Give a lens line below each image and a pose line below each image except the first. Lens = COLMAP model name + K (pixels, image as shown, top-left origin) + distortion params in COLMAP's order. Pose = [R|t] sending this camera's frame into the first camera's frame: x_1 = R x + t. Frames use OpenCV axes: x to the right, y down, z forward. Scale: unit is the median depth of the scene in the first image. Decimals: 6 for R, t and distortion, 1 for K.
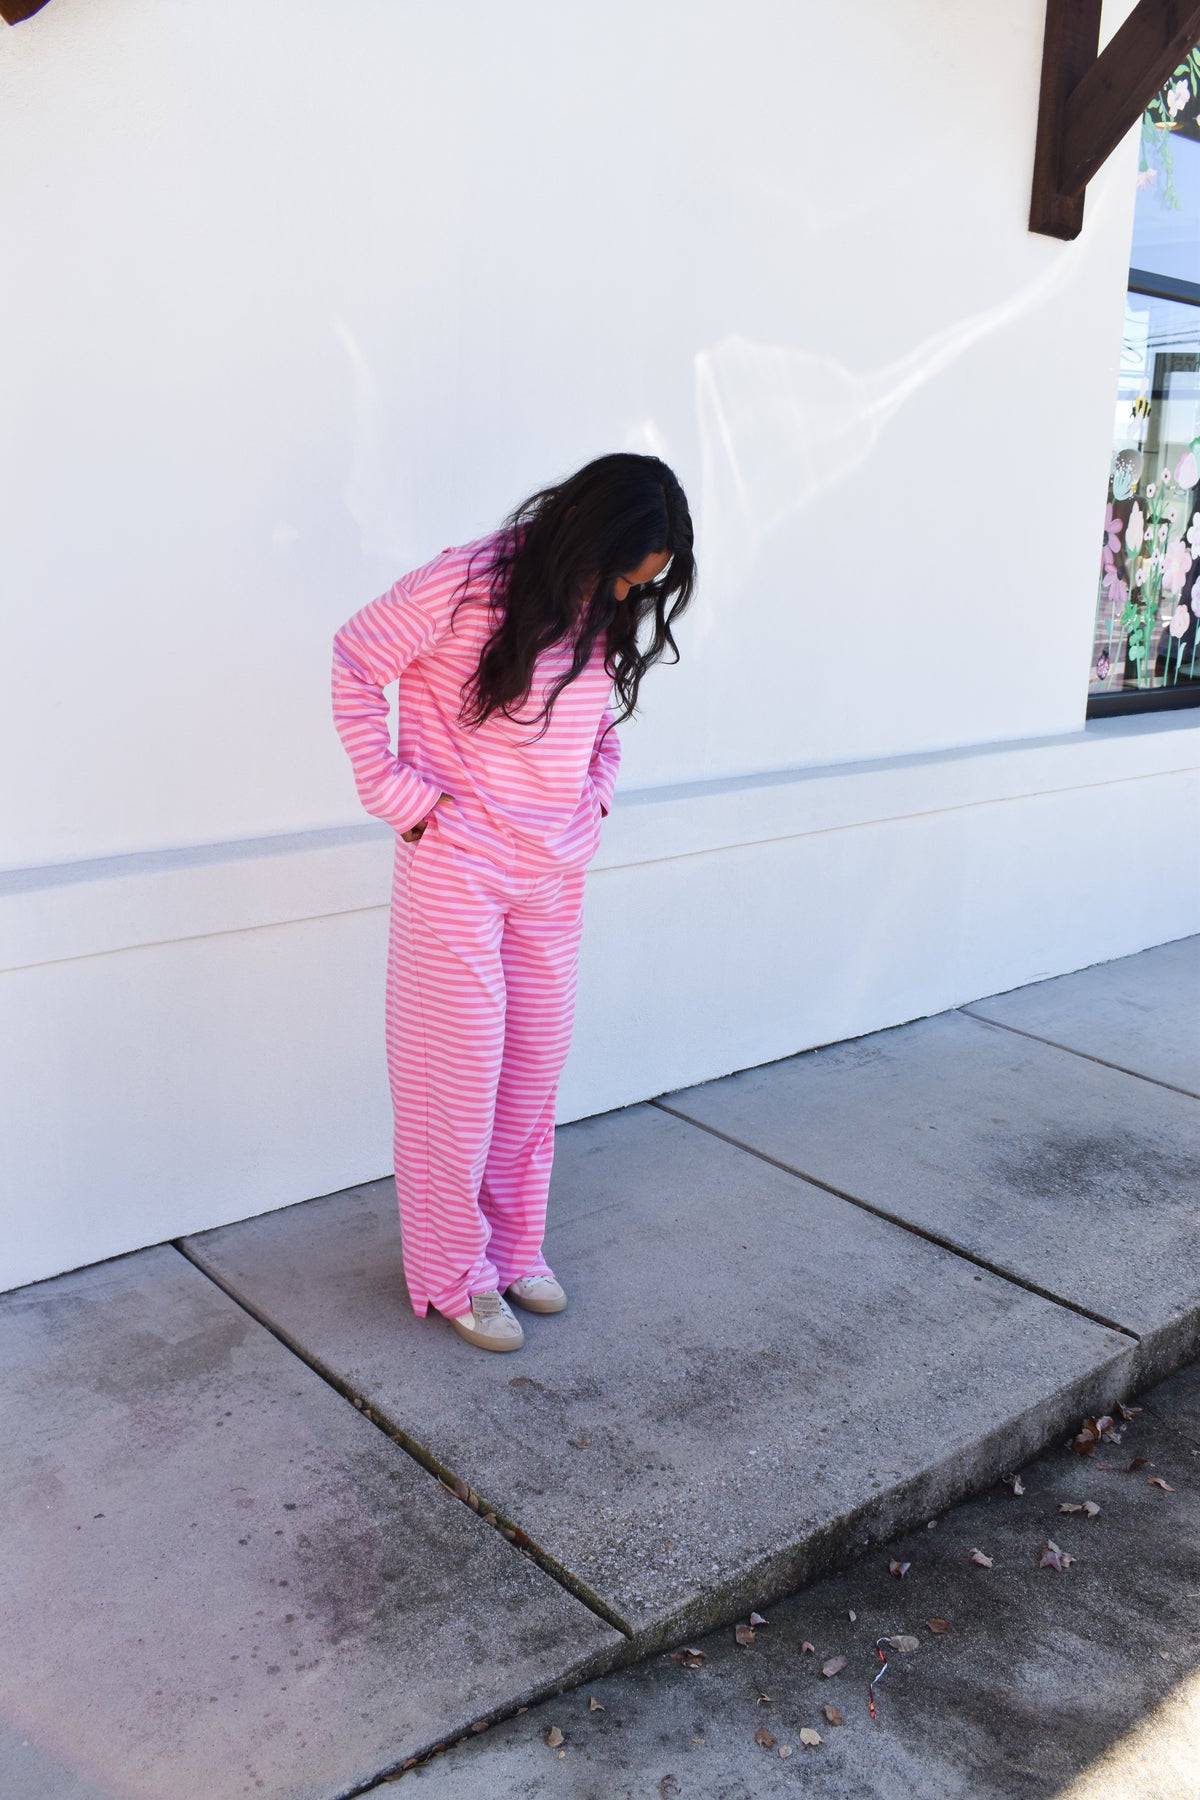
lens RADIAL K [[1567.9, 0, 595.0], [0, 1567.9, 901.2], [0, 0, 1]] dist [-0.092572, 0.023886]
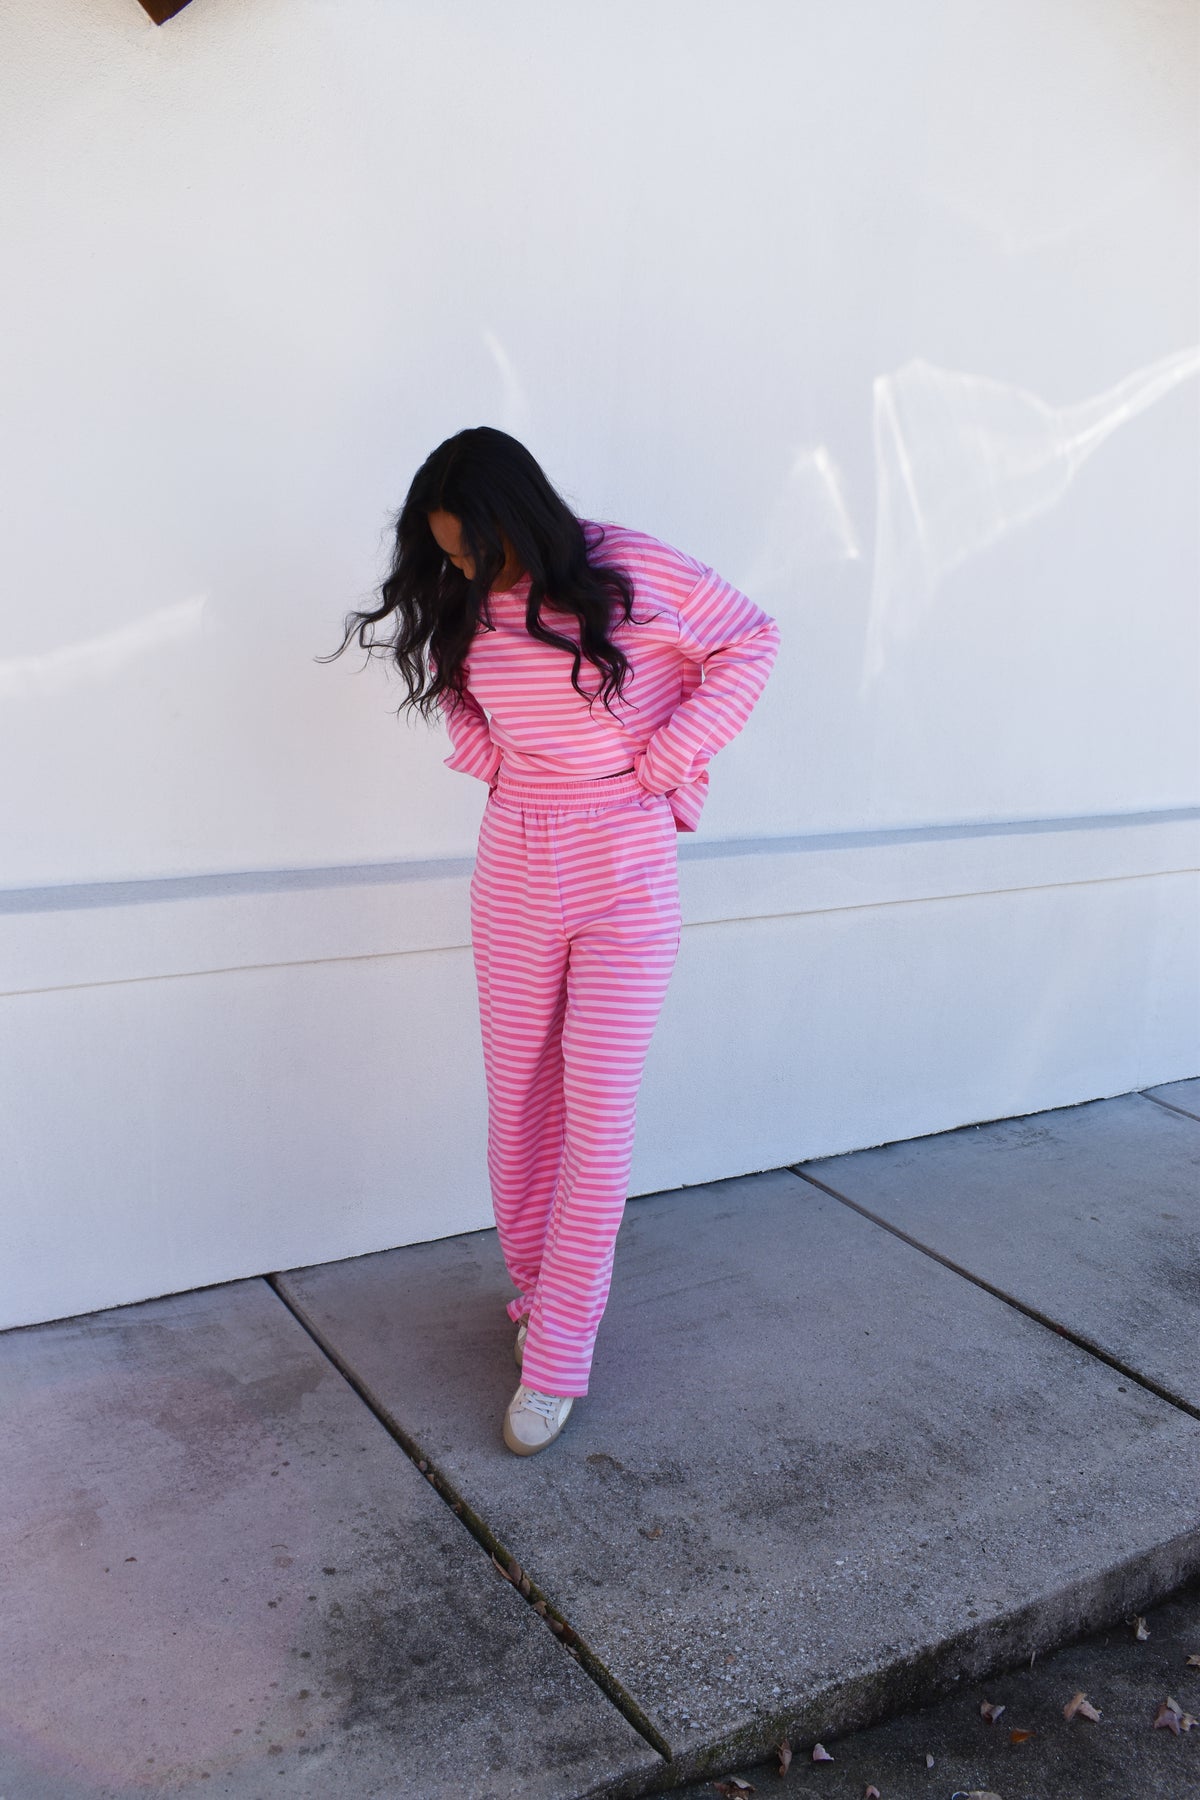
lens RADIAL K [[1567.9, 0, 608.9], [0, 1567.9, 908.9], [0, 0, 1]] dist [-0.092572, 0.023886]
pose [[0.989732, 0.053930, -0.132371, 0.058176], [-0.058039, 0.997939, -0.027376, 0.005936], [0.130622, 0.034777, 0.990822, 0.066922]]
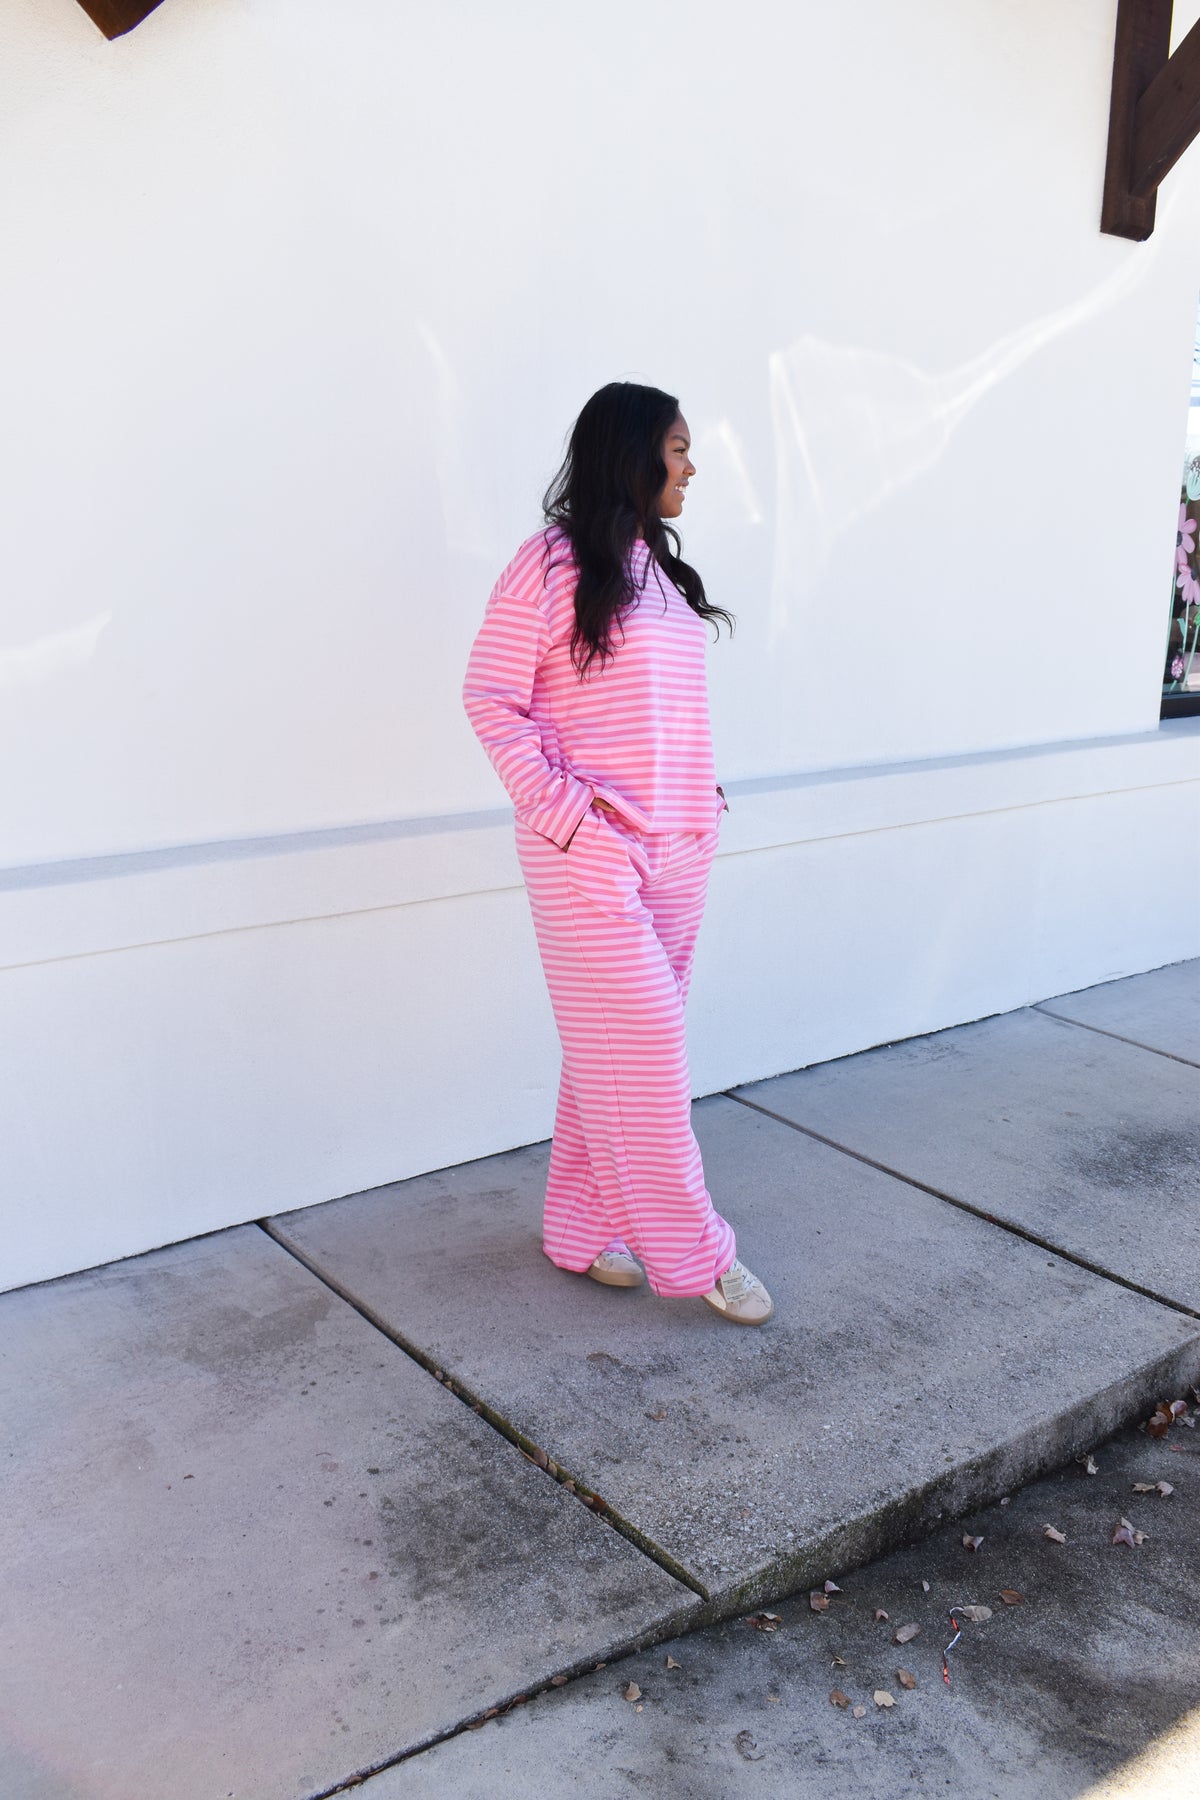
lens RADIAL K [[1567.9, 0, 600.2], [0, 1567.9, 901.1], [0, 0, 1]] dist [-0.092572, 0.023886]
pose [[0.999114, 0.001352, -0.042072, -0.003764], [-0.001795, 0.999943, -0.010508, 0.019821], [0.042055, 0.010574, 0.999059, -0.019545]]
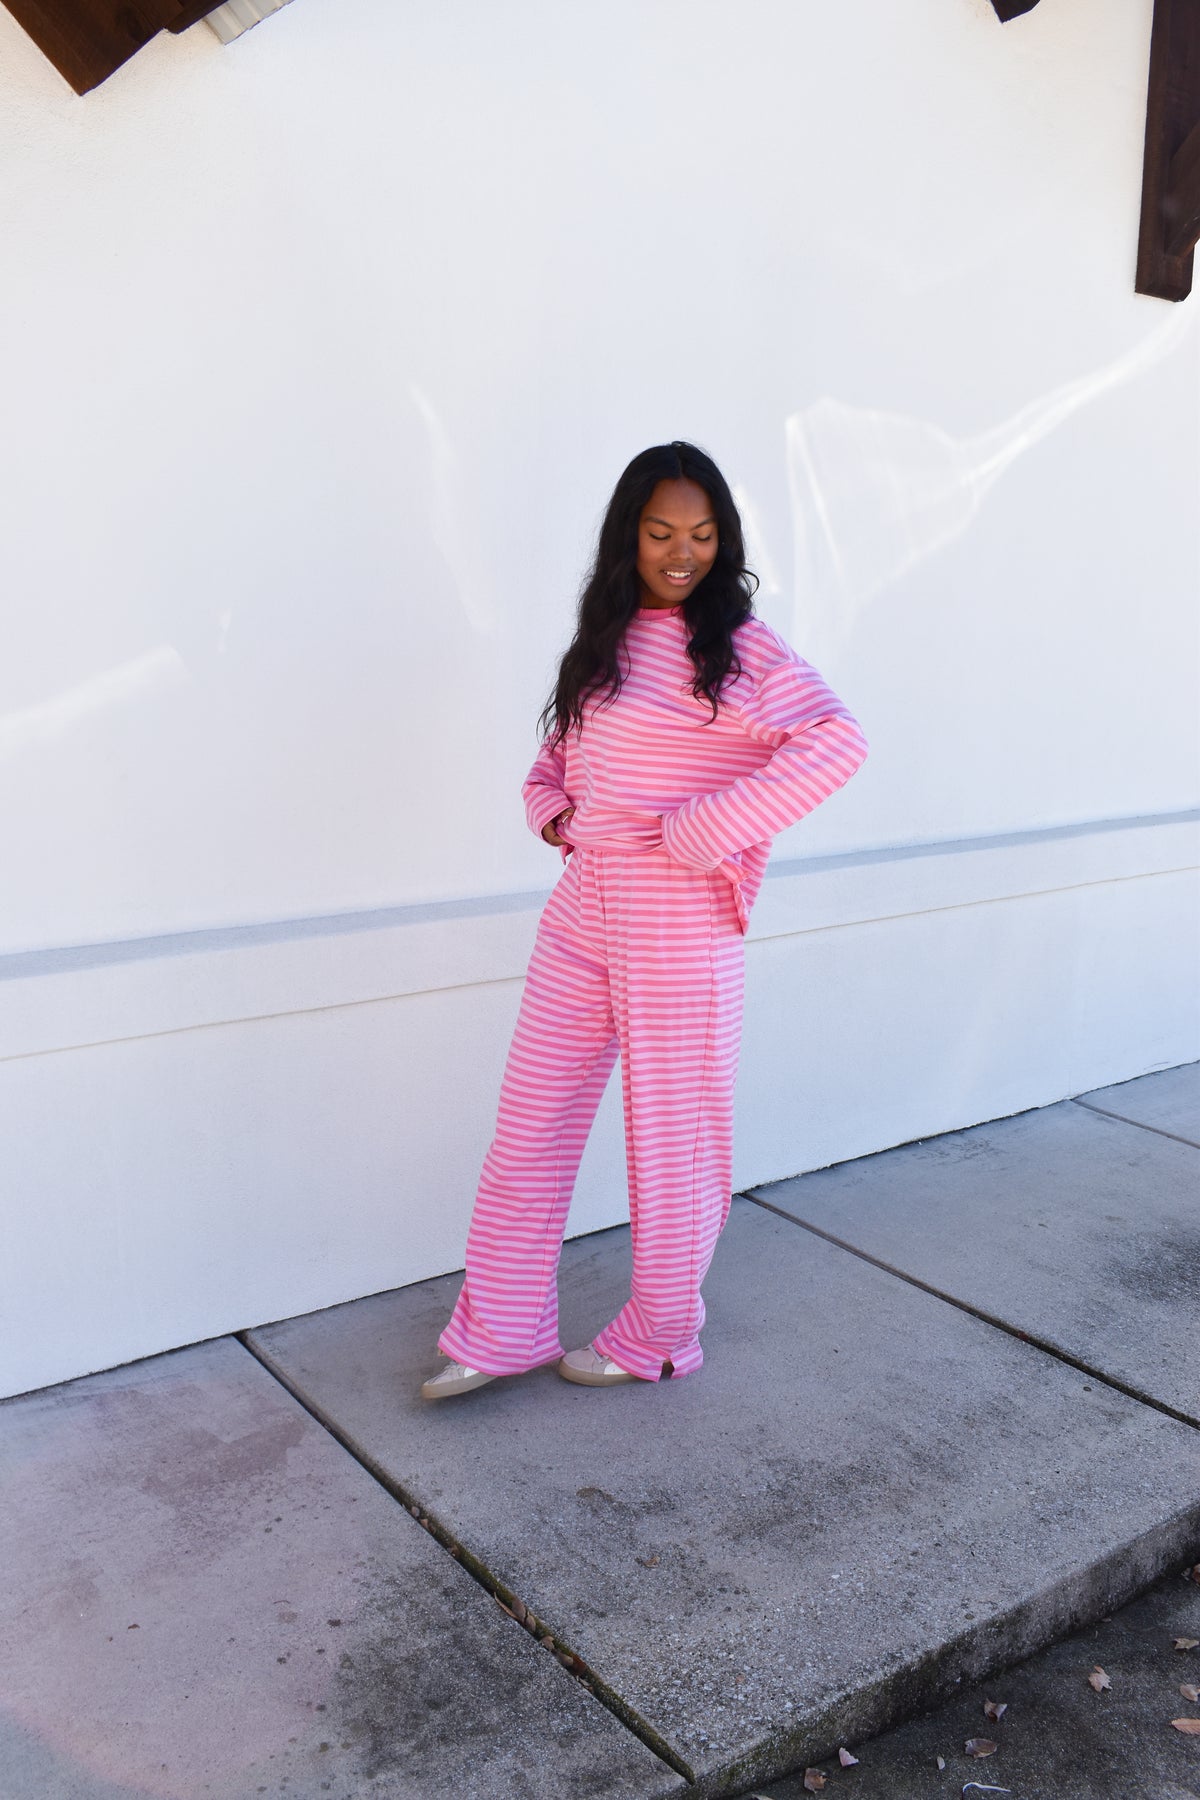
lens RADIAL K [[1567.9, 0, 605.2], [0, 1567.9, 908.3], [0, 0, 1]] dist [-0.092572, 0.023886]
pose [[0.997429, 0.000082, -0.071660, 0.026671], [-0.003895, 0.998583, -0.053067, 0.006326], [0.071554, 0.053210, 0.996016, 0.048022]]
